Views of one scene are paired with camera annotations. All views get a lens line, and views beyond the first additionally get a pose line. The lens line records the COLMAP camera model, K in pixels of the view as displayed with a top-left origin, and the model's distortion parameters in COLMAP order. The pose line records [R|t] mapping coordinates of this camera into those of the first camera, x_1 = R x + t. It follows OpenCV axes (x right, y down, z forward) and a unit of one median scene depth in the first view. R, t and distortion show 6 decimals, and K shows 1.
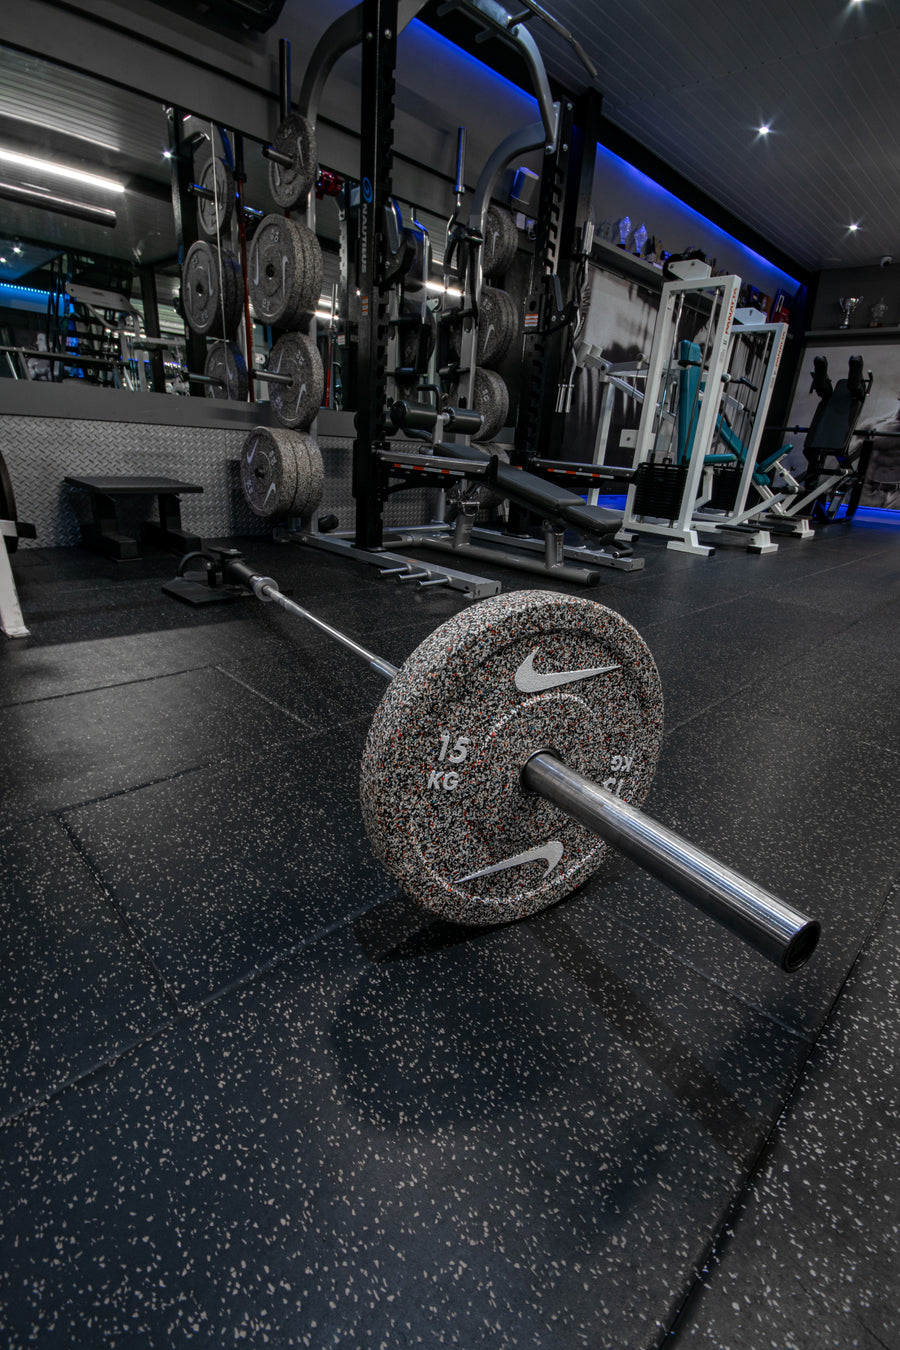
lens RADIAL K [[622.7, 0, 456.8], [0, 622.7, 675.6], [0, 0, 1]] dist [0.030068, -0.018858]
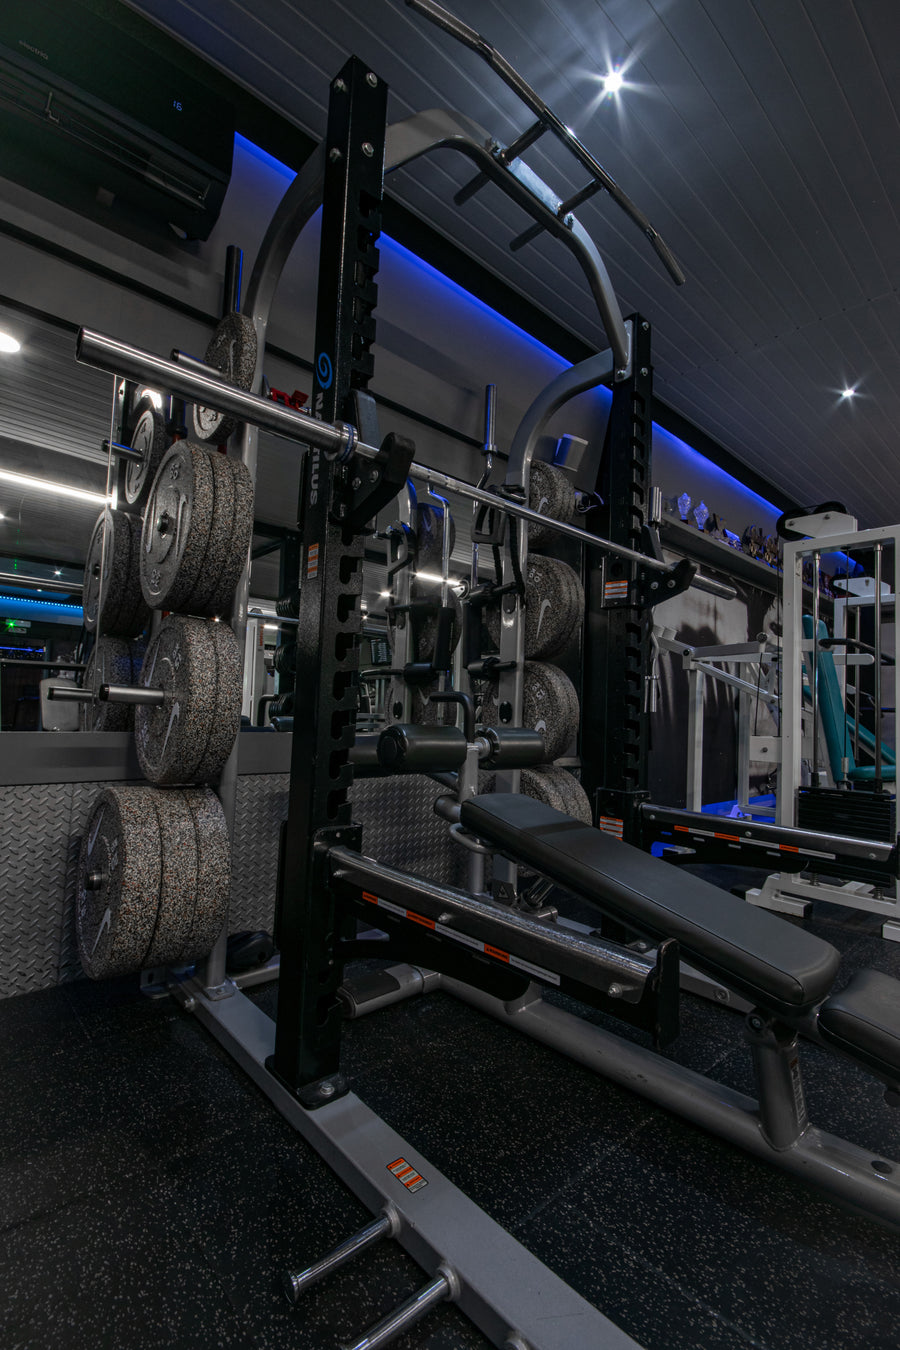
lens RADIAL K [[590.1, 0, 460.0], [0, 590.1, 678.9], [0, 0, 1]] dist [0.024378, -0.020459]
pose [[0.998629, -0.036202, -0.037822, -0.013839], [0.017799, 0.914127, -0.405037, -0.227755], [0.049237, 0.403809, 0.913517, 0.446287]]
